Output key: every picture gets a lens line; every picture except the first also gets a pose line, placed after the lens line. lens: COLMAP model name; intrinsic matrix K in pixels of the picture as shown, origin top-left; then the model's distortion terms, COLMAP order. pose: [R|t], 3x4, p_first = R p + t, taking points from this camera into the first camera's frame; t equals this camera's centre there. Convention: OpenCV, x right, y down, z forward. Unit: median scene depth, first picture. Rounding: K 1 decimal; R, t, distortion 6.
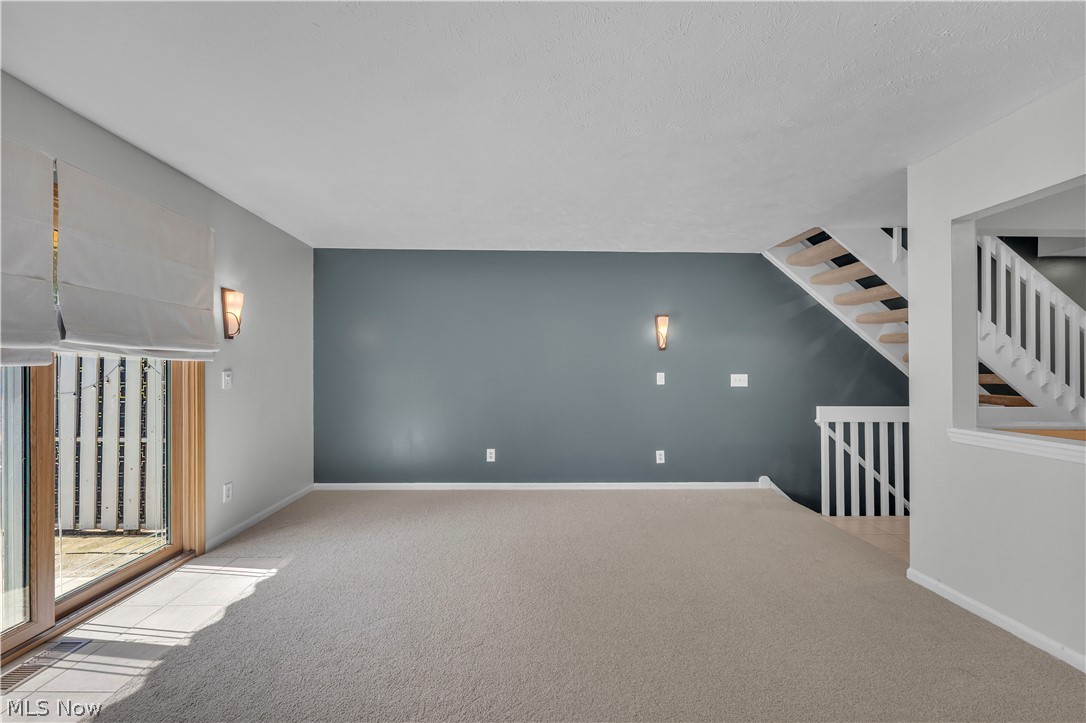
lens RADIAL K [[451.1, 0, 541.0], [0, 451.1, 369.5], [0, 0, 1]] dist [0.004796, 0.000110]
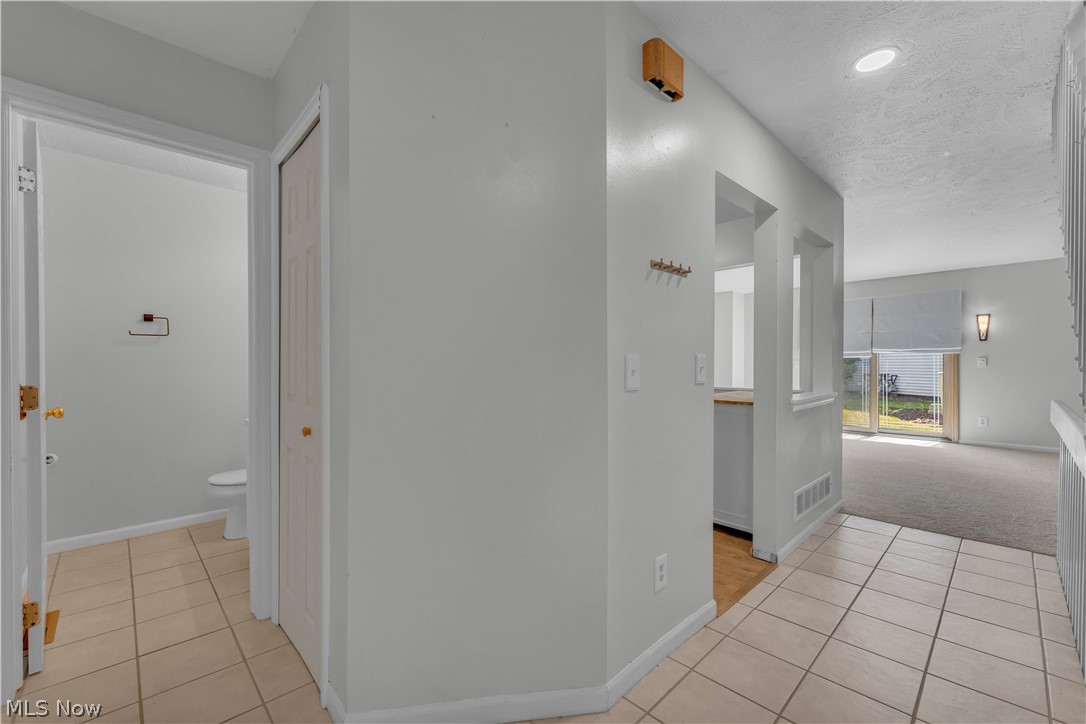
lens RADIAL K [[451.1, 0, 543.3], [0, 451.1, 364.3], [0, 0, 1]] dist [0.004796, 0.000110]
pose [[-0.739898, 0.001918, -0.672716, 1.678396], [0.002198, 0.999997, 0.000433, 0.022074], [0.672715, -0.001158, -0.739900, 1.002165]]
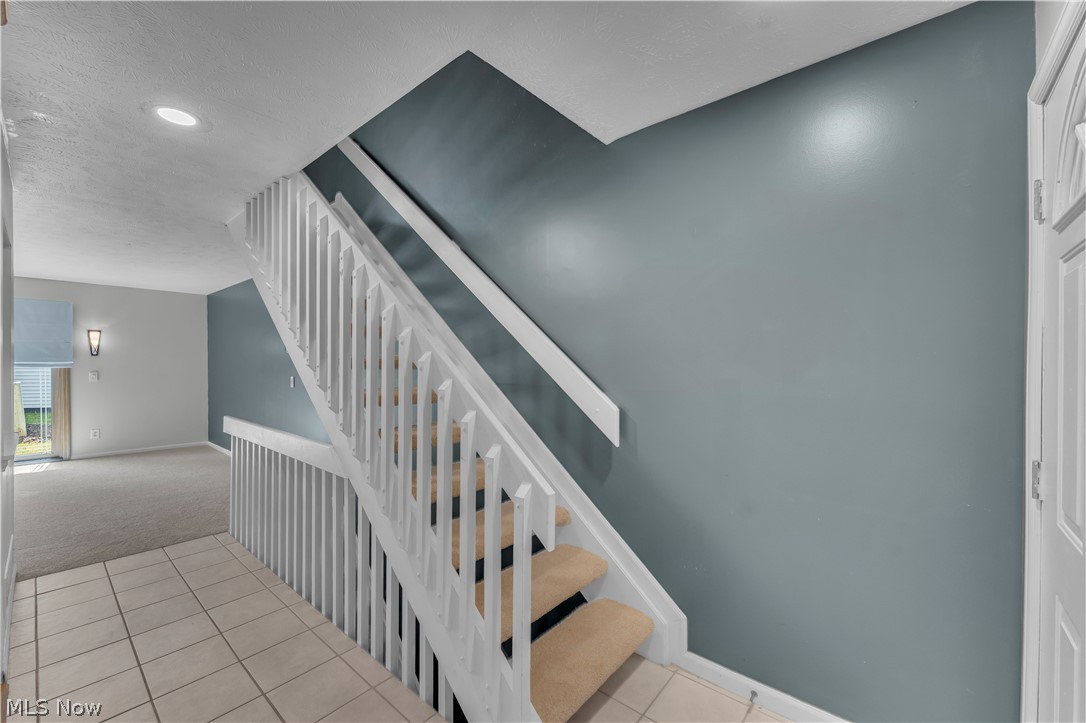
lens RADIAL K [[434.1, 0, 537.4], [0, 434.1, 369.3], [0, 0, 1]] dist [-0.009503, -0.000044]
pose [[0.735746, 0.007154, -0.677220, 1.702462], [0.000849, 0.999934, 0.011485, -0.024871], [0.677257, -0.009025, 0.735691, 0.799669]]
